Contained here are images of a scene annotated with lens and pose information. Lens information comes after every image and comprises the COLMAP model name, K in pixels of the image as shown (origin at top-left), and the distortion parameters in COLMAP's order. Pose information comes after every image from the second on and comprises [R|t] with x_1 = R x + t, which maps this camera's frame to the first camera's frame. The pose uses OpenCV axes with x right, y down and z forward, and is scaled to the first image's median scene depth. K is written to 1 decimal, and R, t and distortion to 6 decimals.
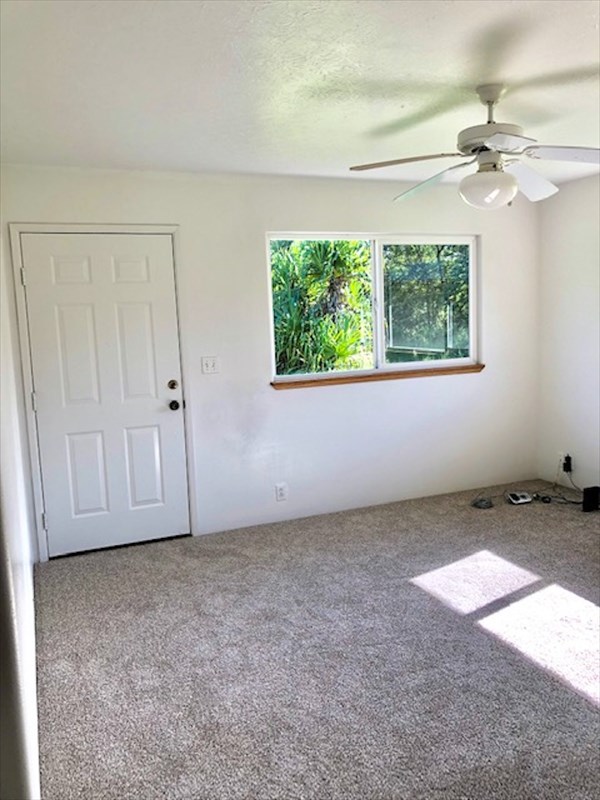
lens RADIAL K [[673.2, 0, 303.3], [0, 673.2, 387.4], [0, 0, 1]] dist [0.054690, -0.049962]
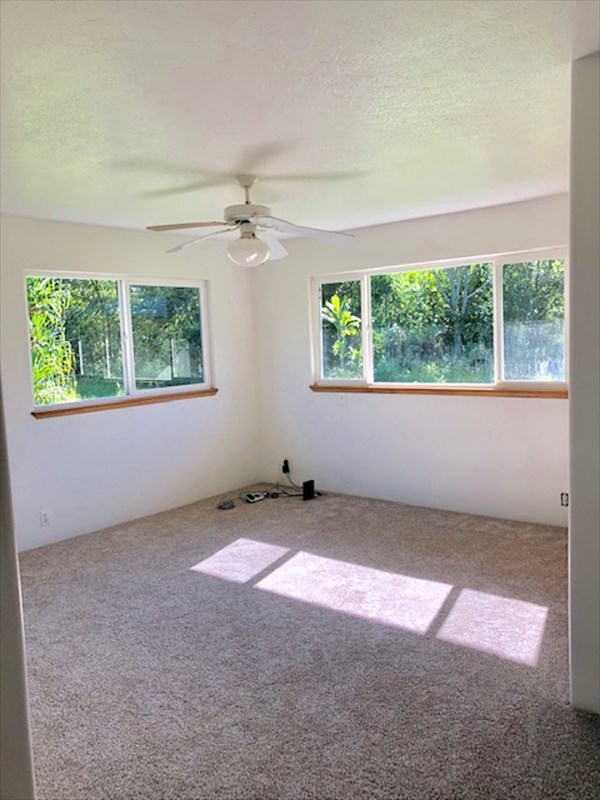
lens RADIAL K [[673.2, 0, 303.3], [0, 673.2, 387.4], [0, 0, 1]] dist [0.054690, -0.049962]
pose [[0.890298, -0.035607, 0.453984, -0.153422], [0.058039, 0.997680, -0.035569, 0.016445], [-0.451664, 0.058016, 0.890300, -0.131497]]
